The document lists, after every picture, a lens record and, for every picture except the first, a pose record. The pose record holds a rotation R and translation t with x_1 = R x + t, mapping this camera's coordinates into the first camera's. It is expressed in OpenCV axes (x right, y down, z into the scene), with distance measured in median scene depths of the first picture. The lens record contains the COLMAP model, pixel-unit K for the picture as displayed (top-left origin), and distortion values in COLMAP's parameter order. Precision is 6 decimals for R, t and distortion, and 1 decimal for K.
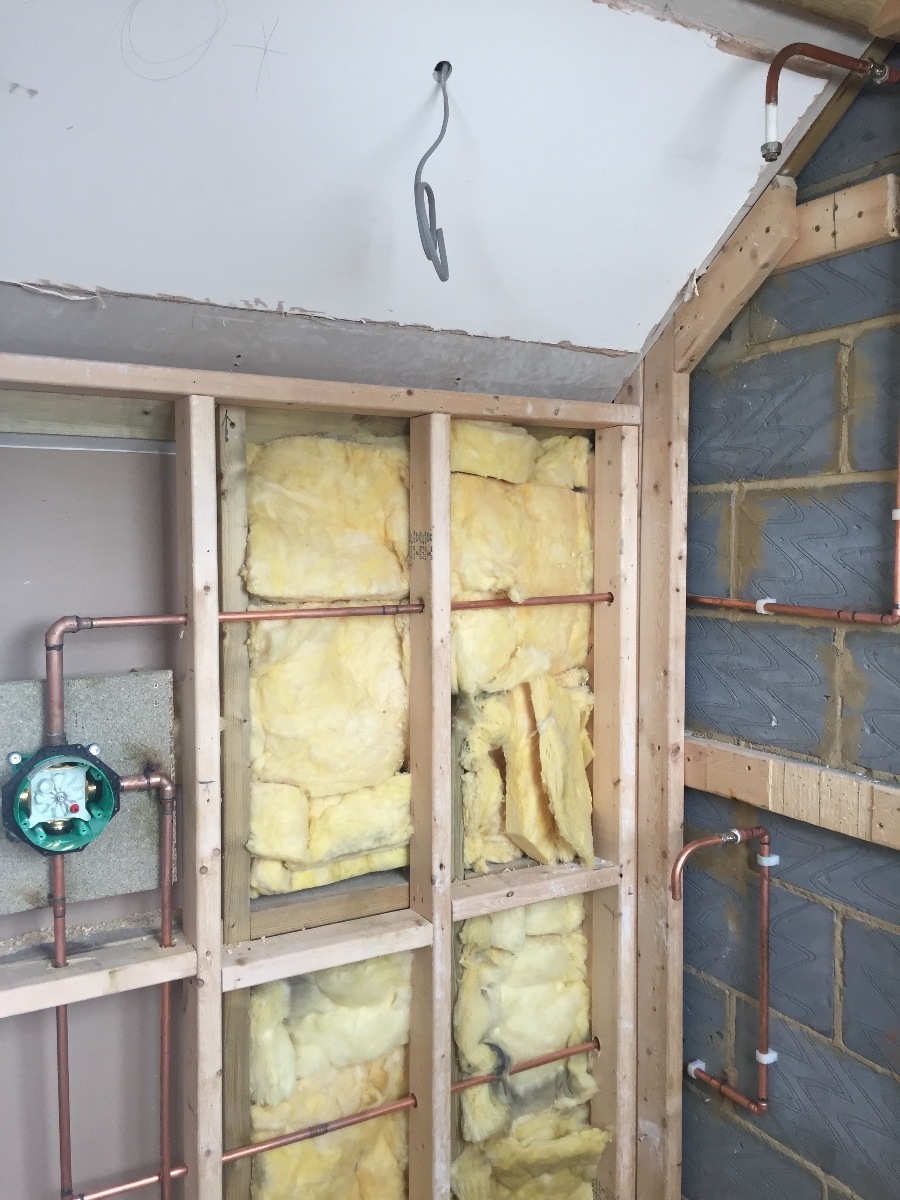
lens RADIAL K [[1029.6, 0, 448.6], [0, 1029.6, 598.5], [0, 0, 1]] dist [0.081843, -0.106764]
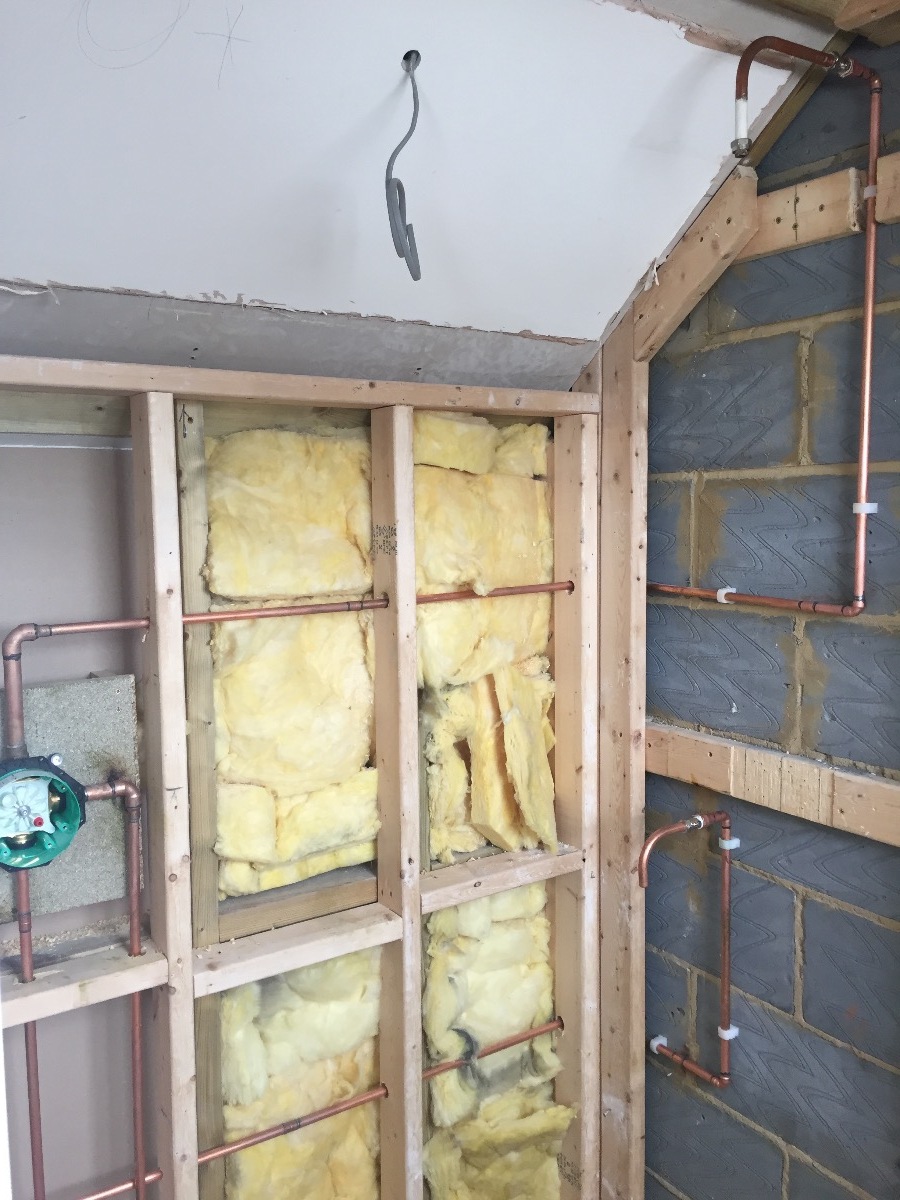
lens RADIAL K [[1029.6, 0, 449.7], [0, 1029.6, 599.5], [0, 0, 1]] dist [0.081843, -0.106764]
pose [[0.997561, -0.016420, 0.067846, -0.033280], [0.013876, 0.999189, 0.037787, -0.031318], [-0.068412, -0.036753, 0.996980, 0.009811]]
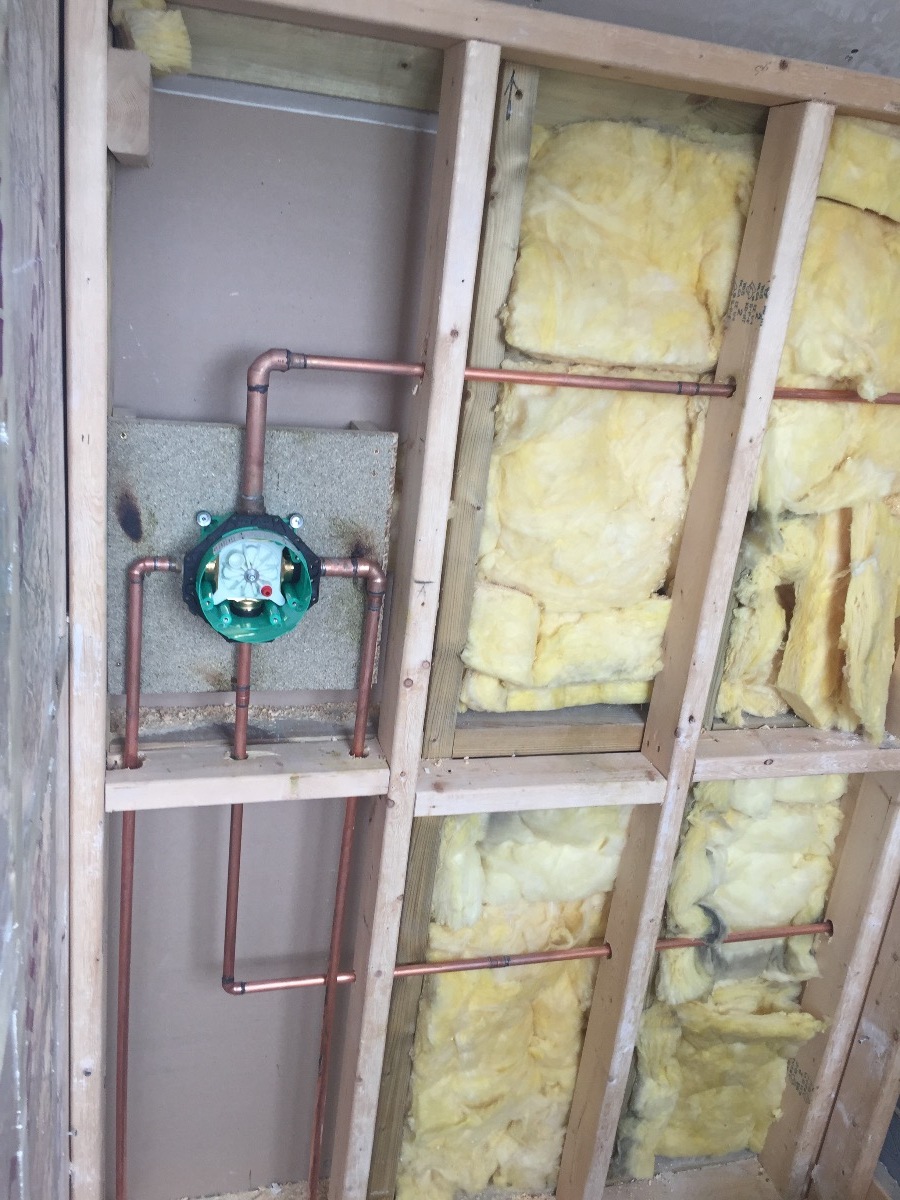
lens RADIAL K [[1029.6, 0, 440.0], [0, 1029.6, 599.9], [0, 0, 1]] dist [0.081843, -0.106764]
pose [[0.966022, 0.178416, -0.187003, -0.063069], [-0.123527, 0.954247, 0.272312, -0.024985], [0.227032, -0.239959, 0.943862, 0.222791]]
